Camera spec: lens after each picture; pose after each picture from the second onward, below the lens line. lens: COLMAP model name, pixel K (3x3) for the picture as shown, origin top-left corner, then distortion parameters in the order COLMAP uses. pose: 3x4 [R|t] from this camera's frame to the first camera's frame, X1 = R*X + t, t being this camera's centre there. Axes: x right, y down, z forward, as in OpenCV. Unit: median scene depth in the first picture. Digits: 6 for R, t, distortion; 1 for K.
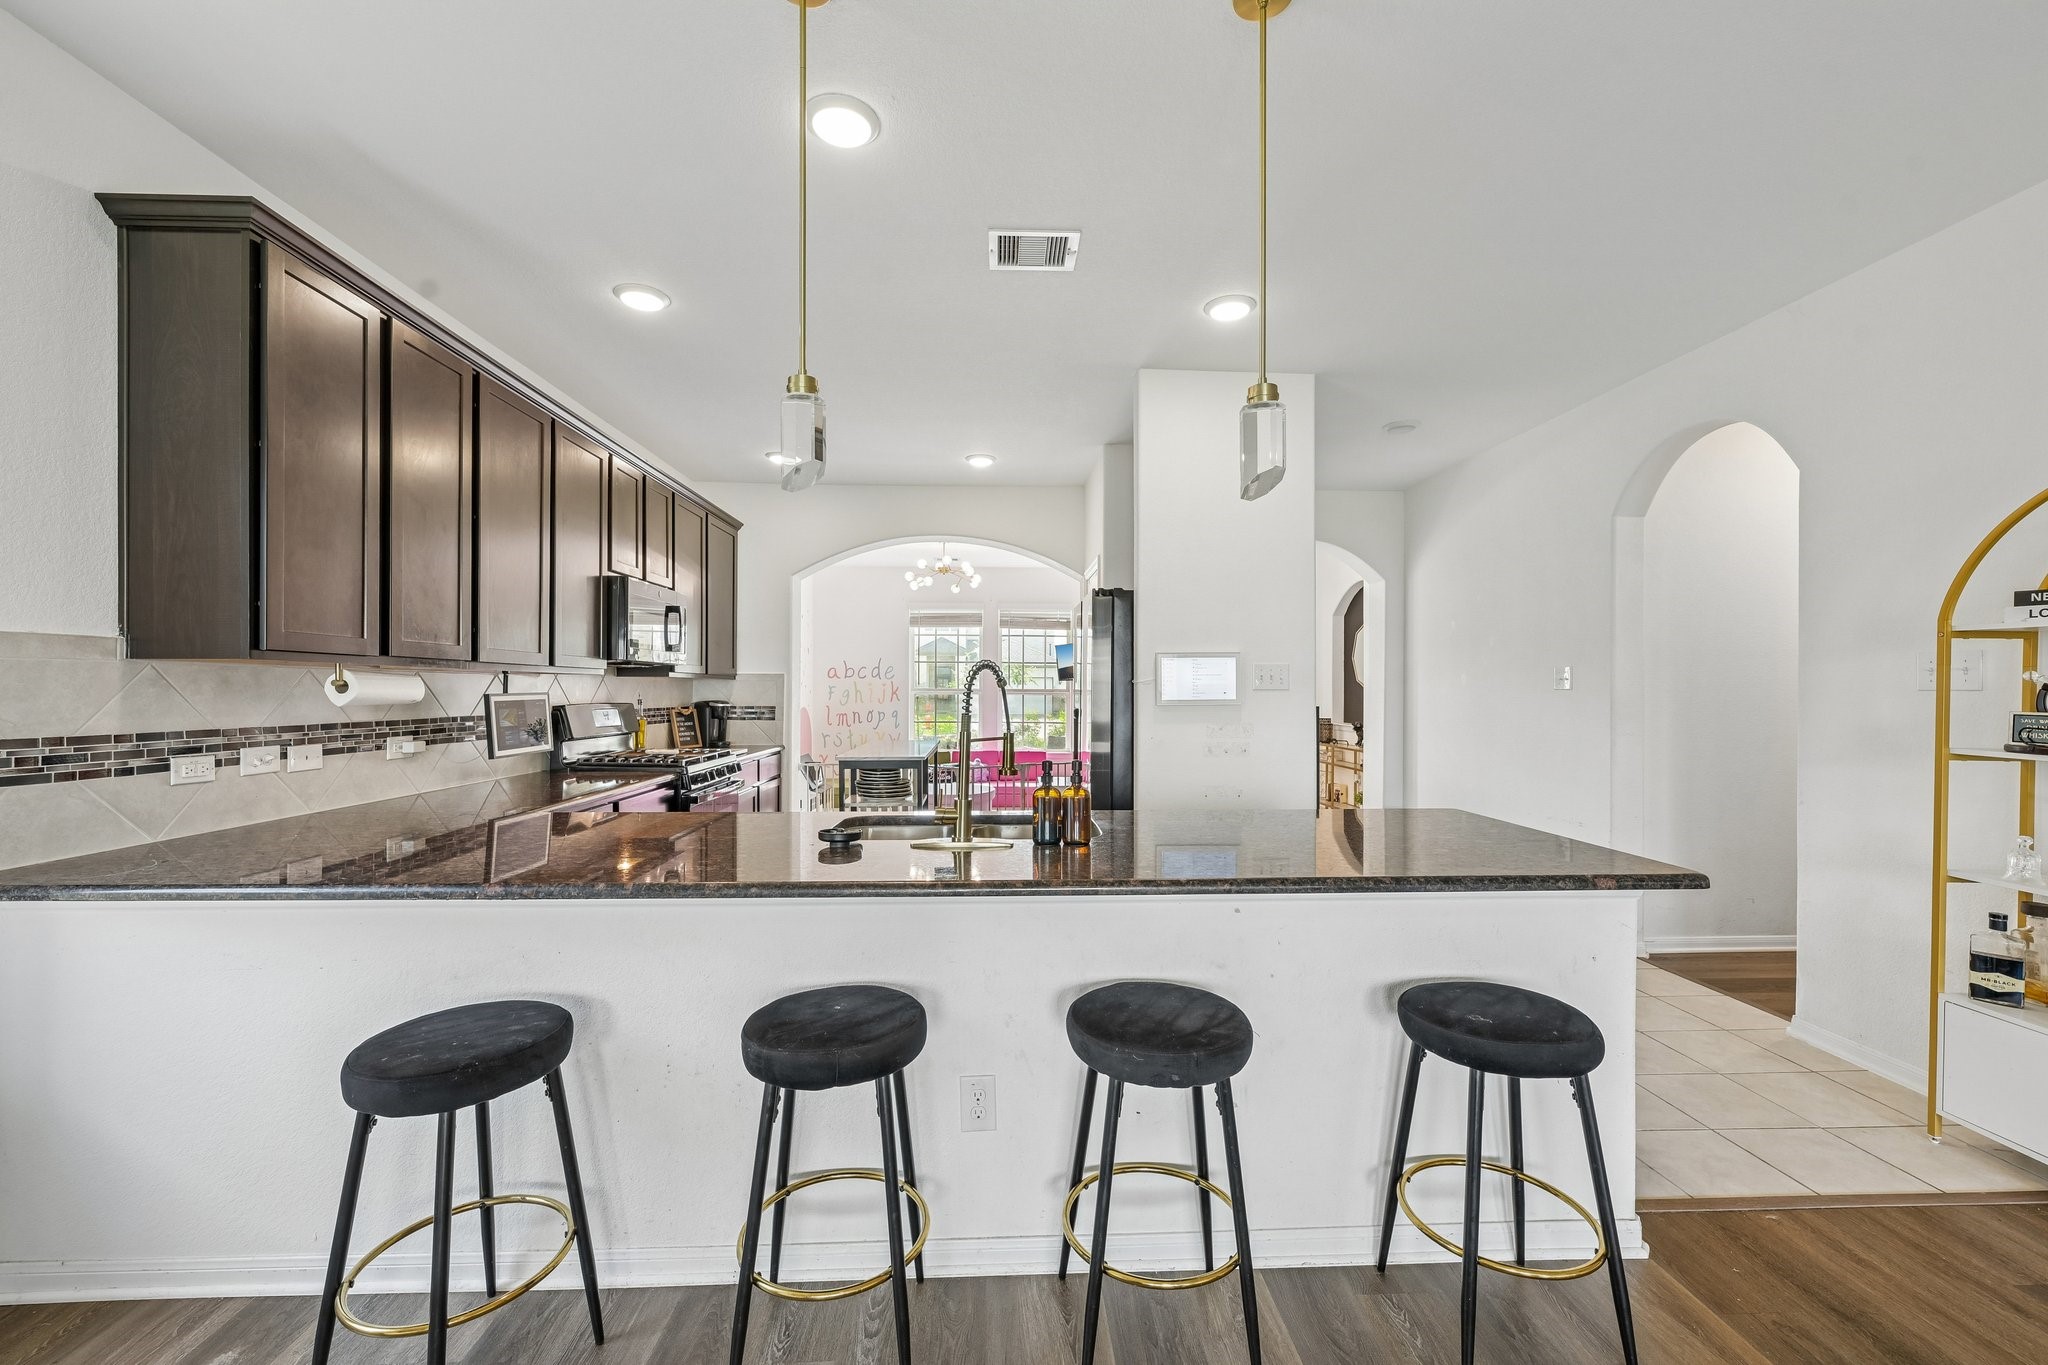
lens RADIAL K [[812.9, 0, 1028.6], [0, 812.9, 689.9], [0, 0, 1]] dist [-0.001021, 0.000450]
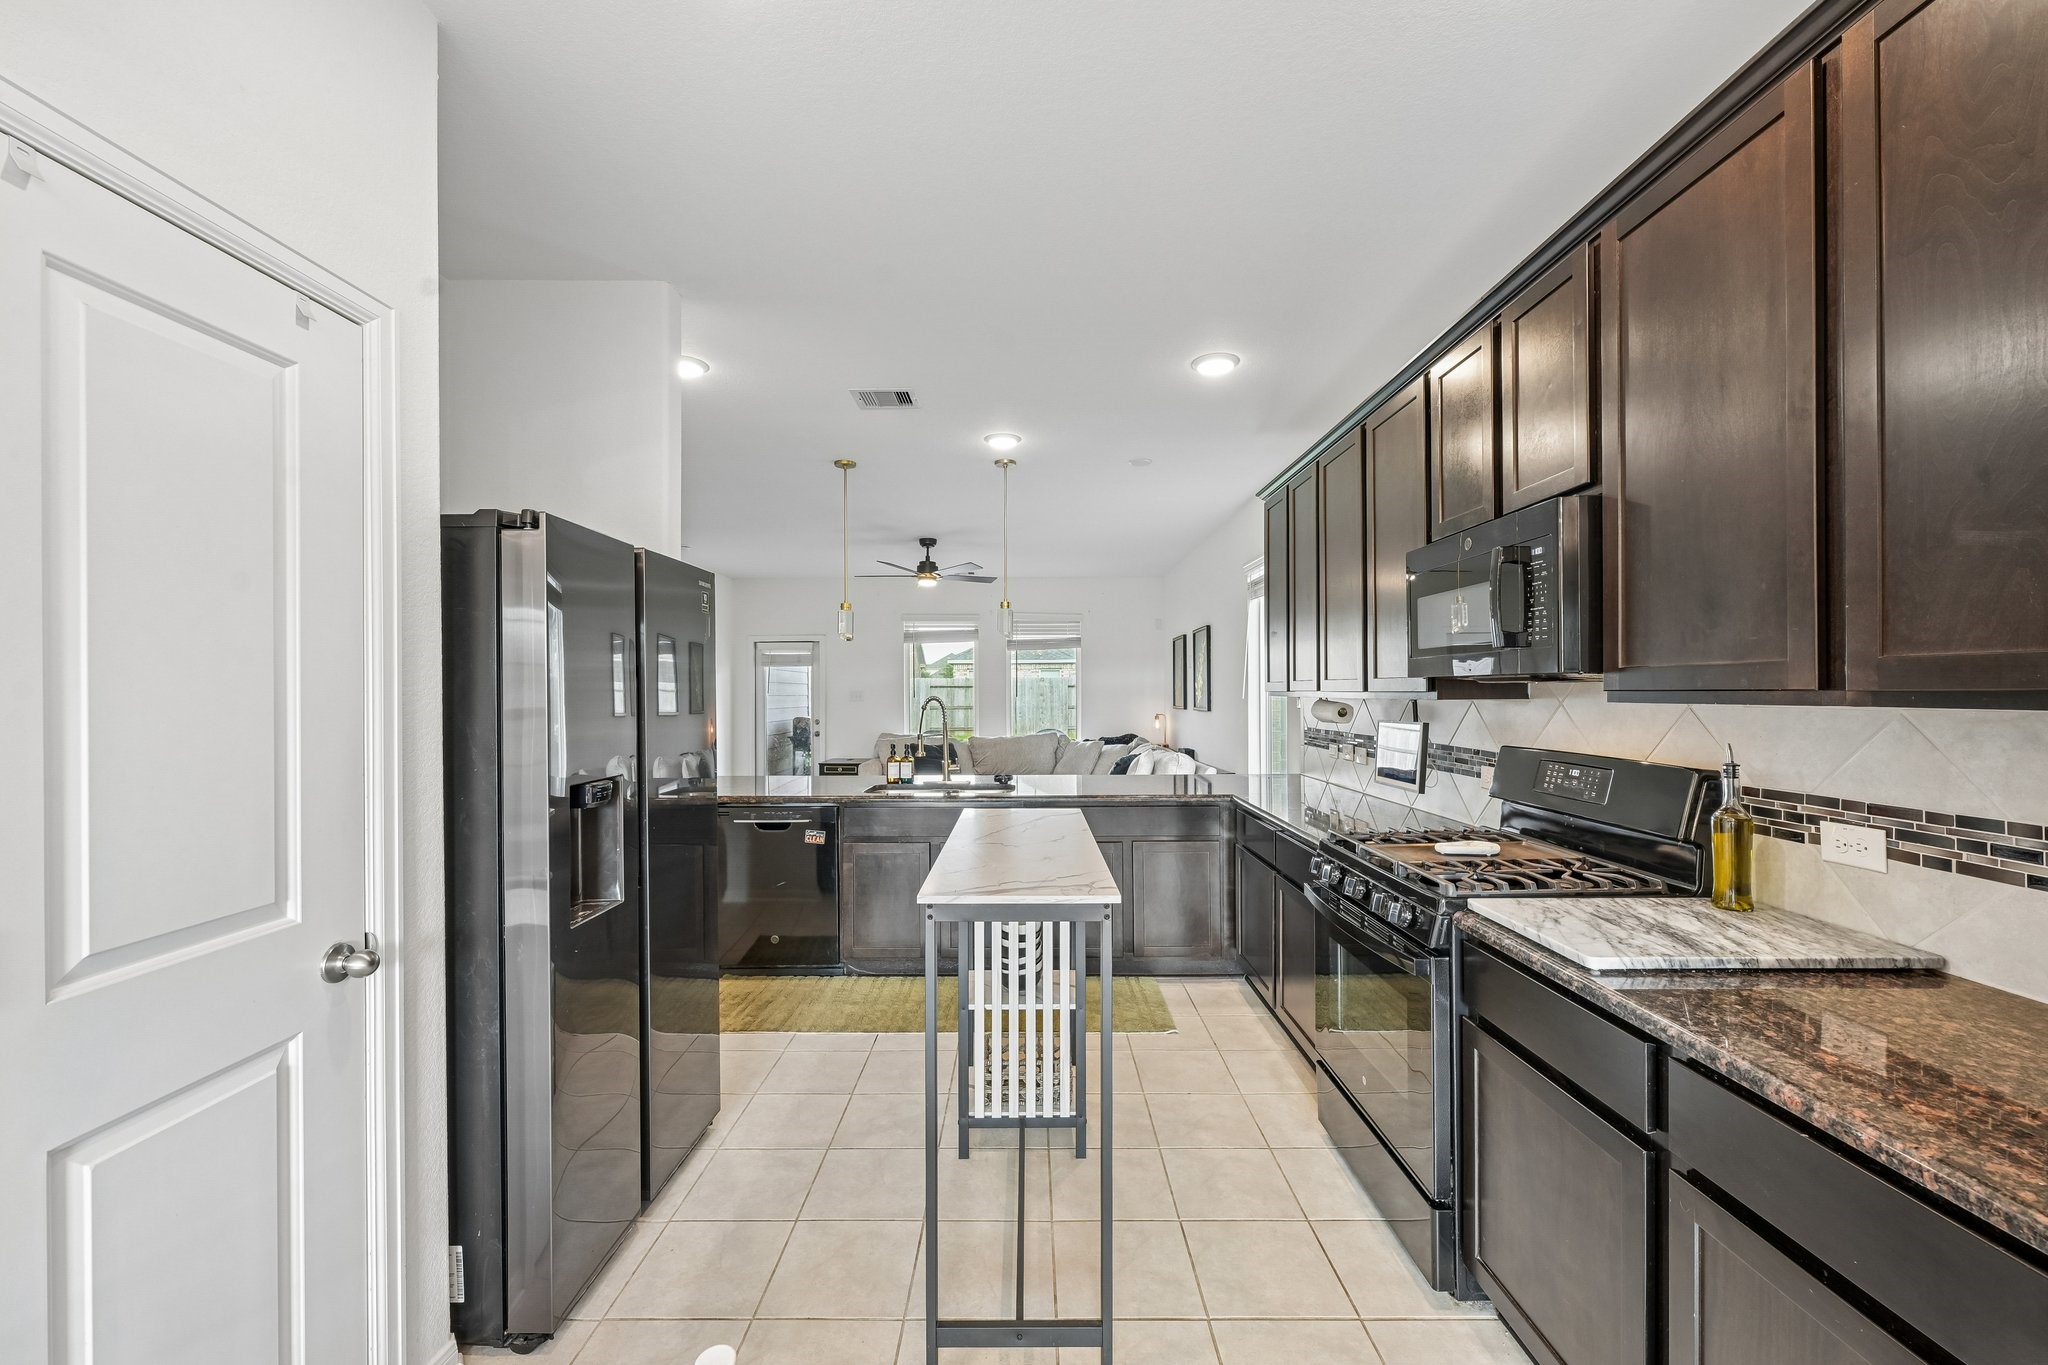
lens RADIAL K [[812.9, 0, 1020.5], [0, 812.9, 693.1], [0, 0, 1]] dist [-0.001021, 0.000450]
pose [[-0.998251, 0.002009, 0.059082, -0.294095], [0.002102, 0.999997, 0.001509, -0.035414], [-0.059079, 0.001631, -0.998252, 2.285514]]
